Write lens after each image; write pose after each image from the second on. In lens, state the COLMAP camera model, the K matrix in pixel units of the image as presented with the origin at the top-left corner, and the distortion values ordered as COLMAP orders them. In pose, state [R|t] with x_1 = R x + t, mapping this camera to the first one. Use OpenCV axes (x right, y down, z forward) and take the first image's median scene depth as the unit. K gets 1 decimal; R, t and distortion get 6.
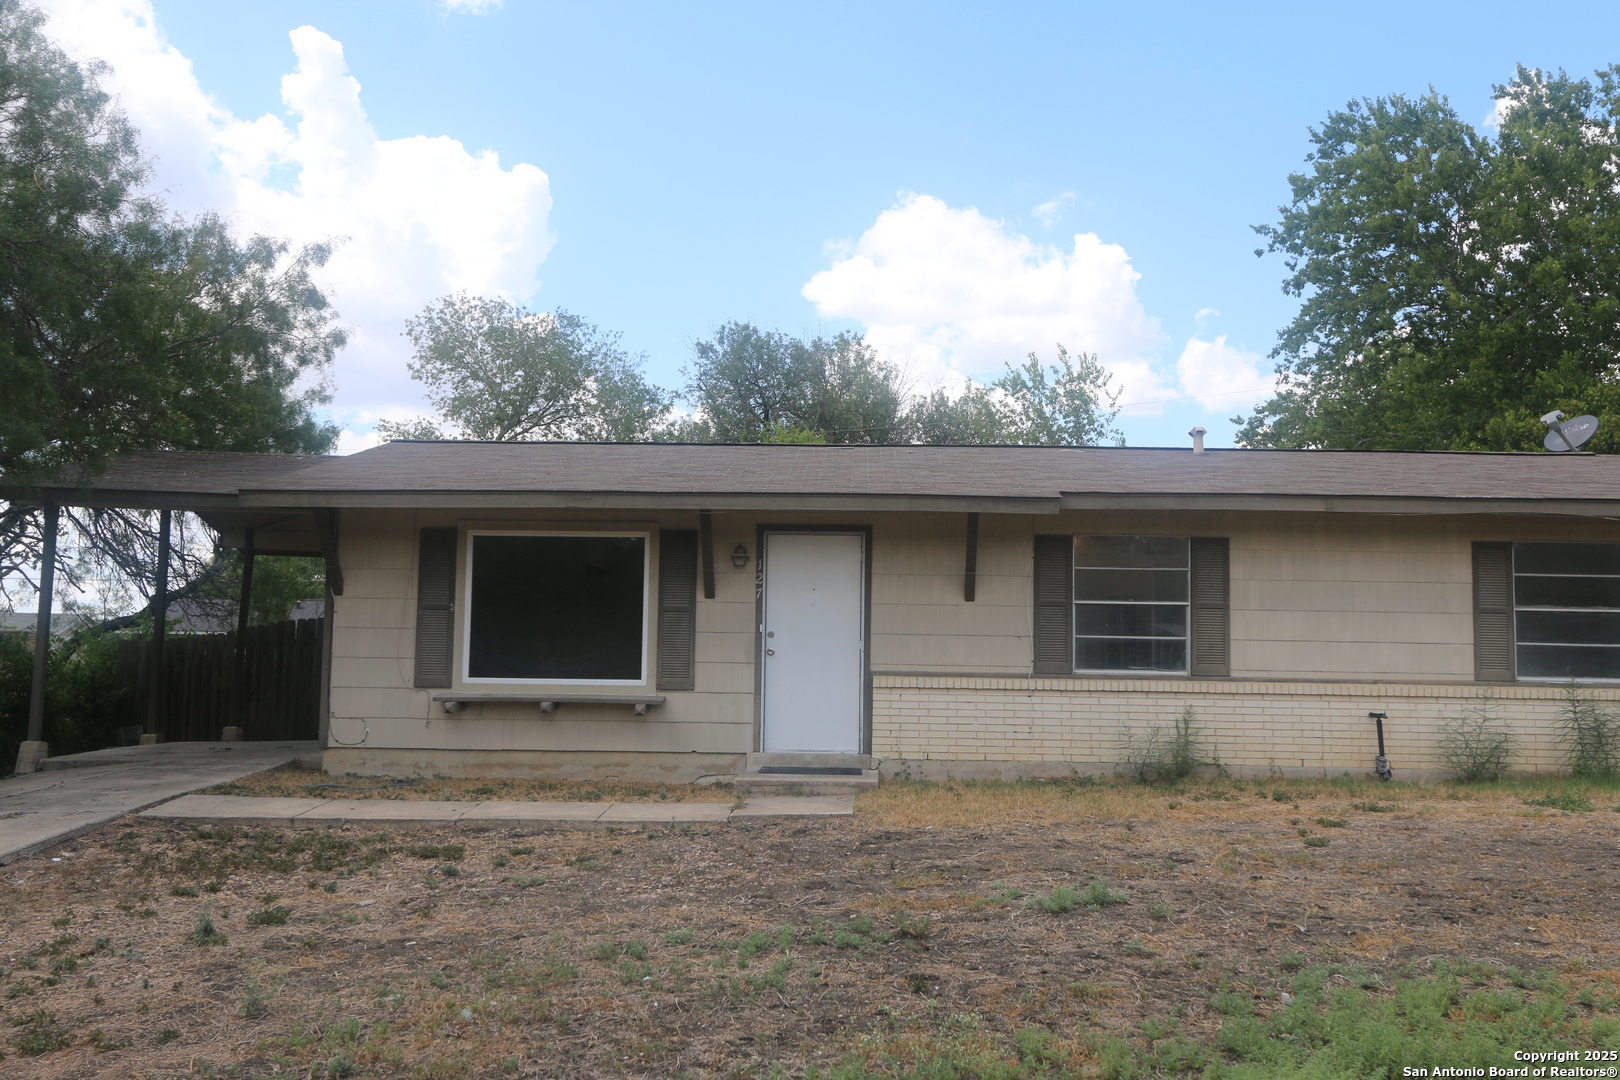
lens RADIAL K [[1621.6, 0, 809.9], [0, 1621.6, 538.3], [0, 0, 1]] dist [-0.025127, 0.000000]
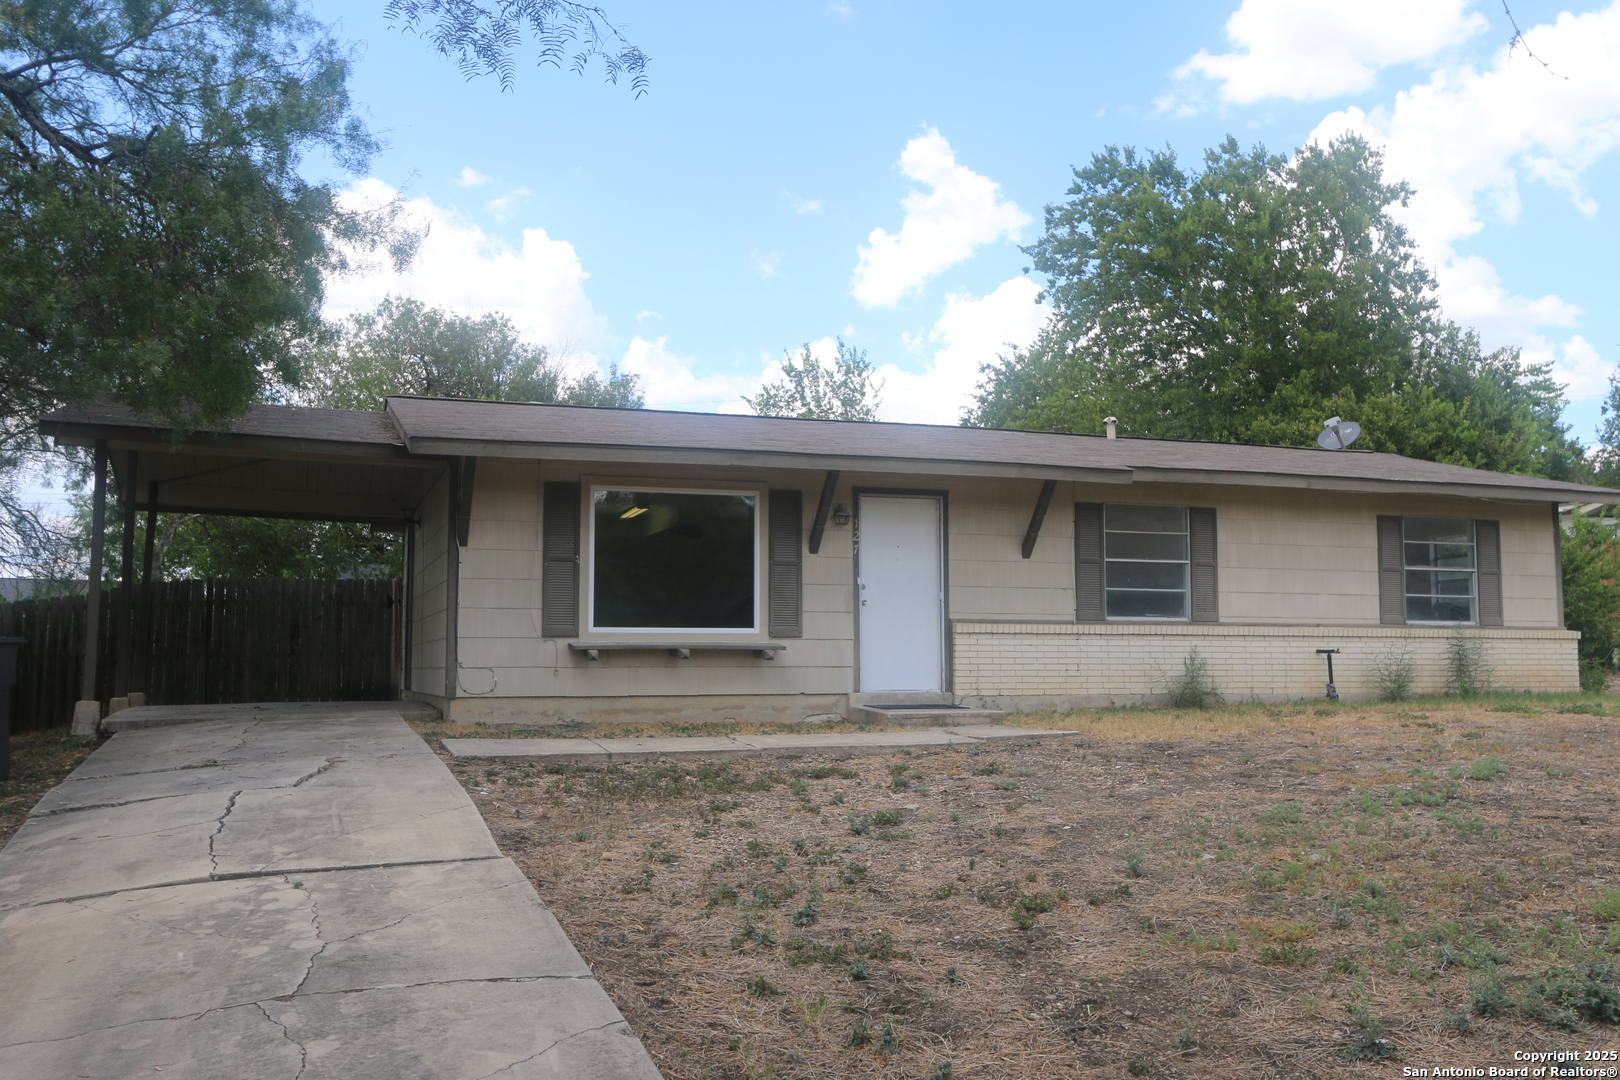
lens RADIAL K [[1582.4, 0, 810.2], [0, 1582.4, 542.9], [0, 0, 1]] dist [-0.060833, 0.000000]
pose [[0.929457, 0.014018, 0.368664, -0.461039], [-0.017481, 0.999829, 0.006055, 0.023857], [-0.368516, -0.012072, 0.929543, 0.010070]]
